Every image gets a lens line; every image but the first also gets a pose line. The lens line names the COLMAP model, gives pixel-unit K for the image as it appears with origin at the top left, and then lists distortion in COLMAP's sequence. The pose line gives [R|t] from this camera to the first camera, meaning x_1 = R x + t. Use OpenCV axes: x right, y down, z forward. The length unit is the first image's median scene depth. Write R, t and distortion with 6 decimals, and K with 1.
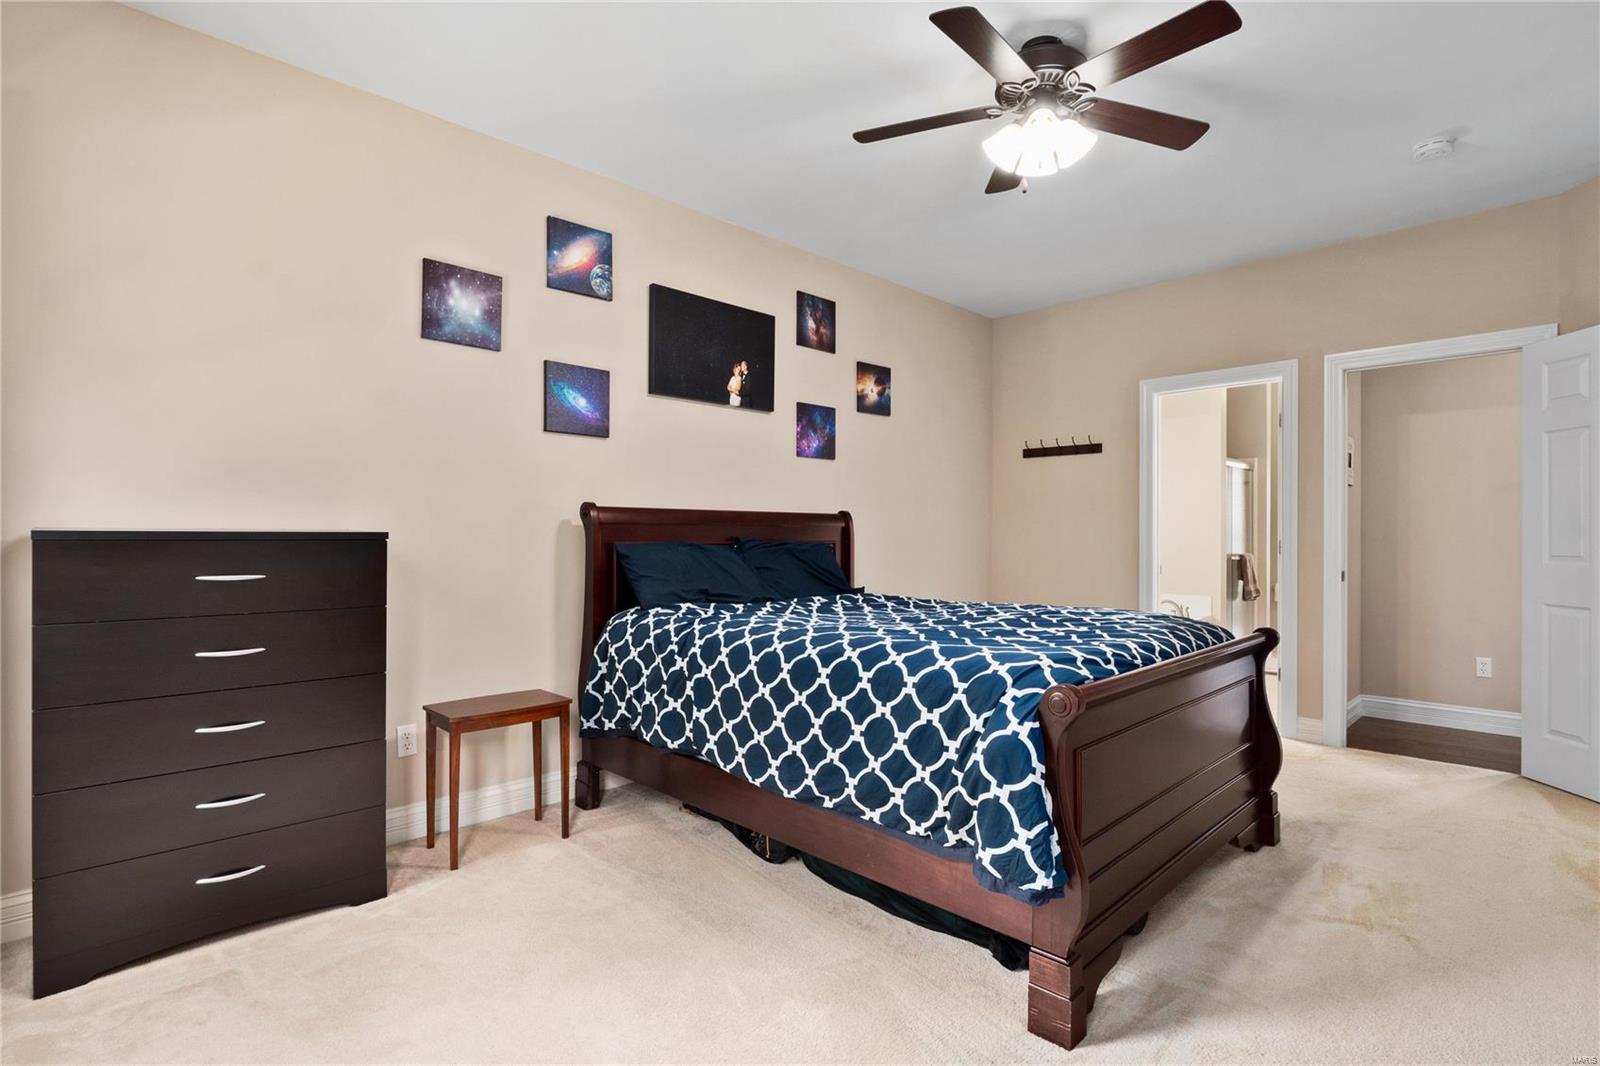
lens RADIAL K [[799.0, 0, 804.4], [0, 799.0, 533.0], [0, 0, 1]] dist [-0.002814, -0.000898]
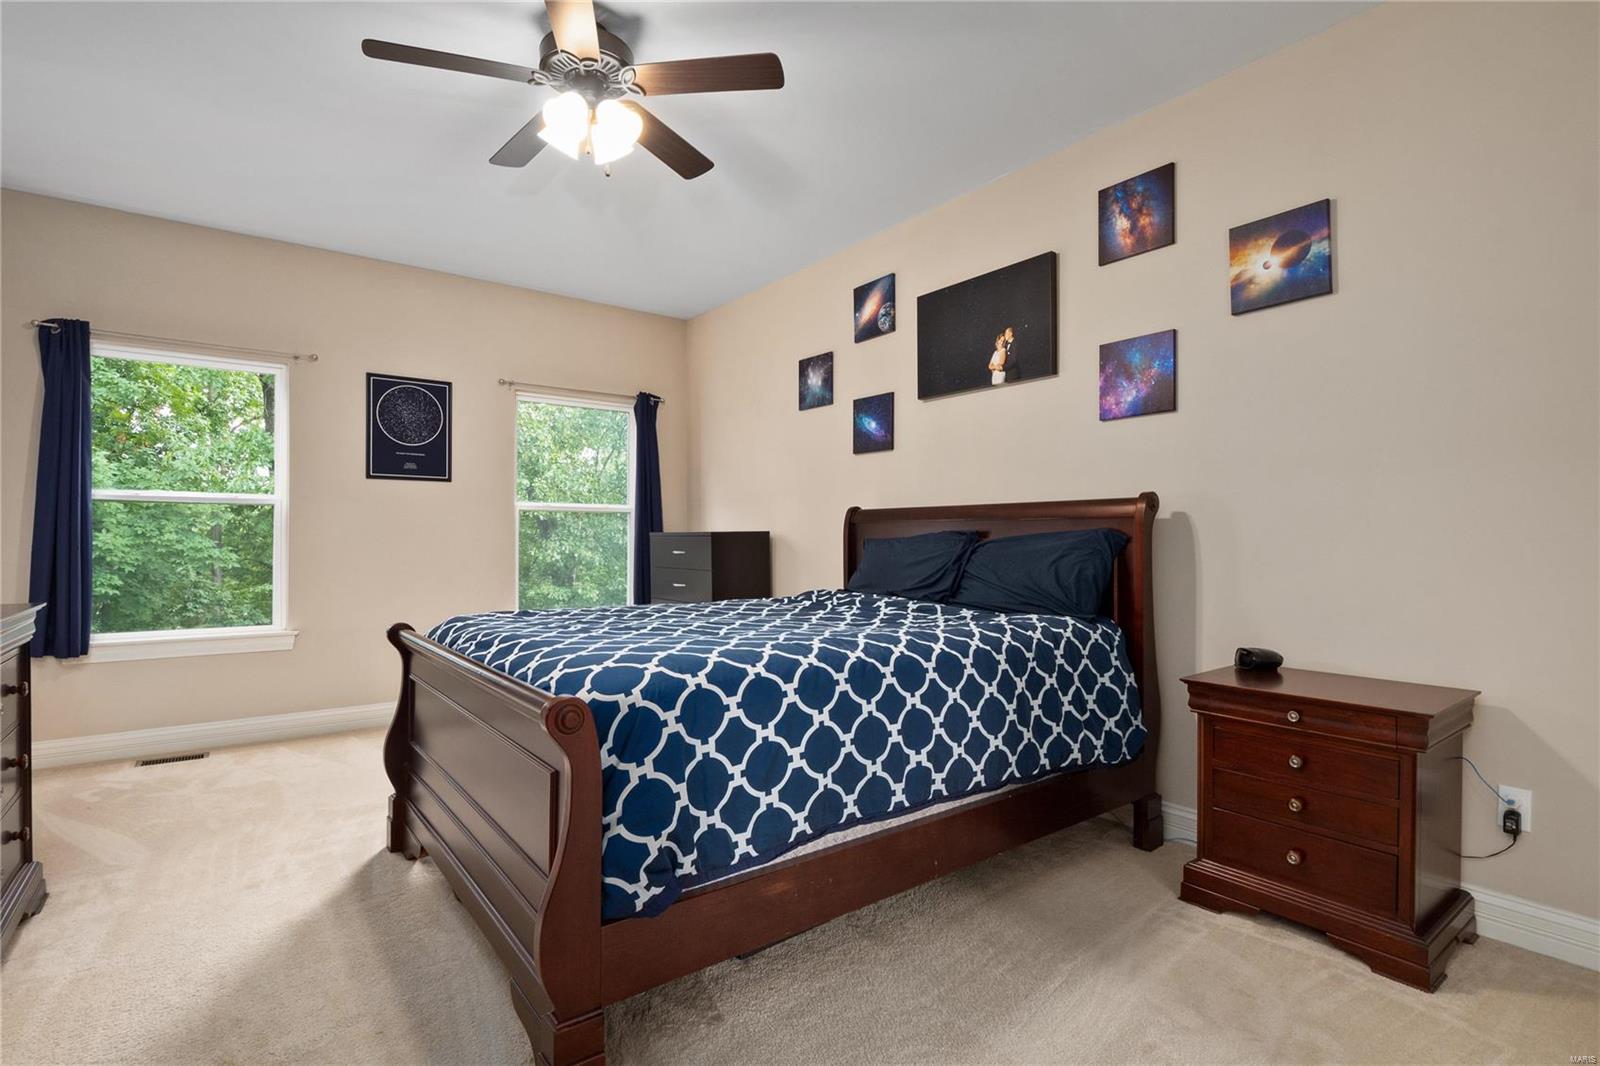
lens RADIAL K [[757.6, 0, 800.0], [0, 757.6, 533.0], [0, 0, 1]] dist [0.000520, -0.010783]
pose [[-0.144566, 0.000685, -0.989495, 0.781449], [0.007835, 0.999969, -0.000452, 0.002566], [0.989464, -0.007818, -0.144566, 0.923069]]
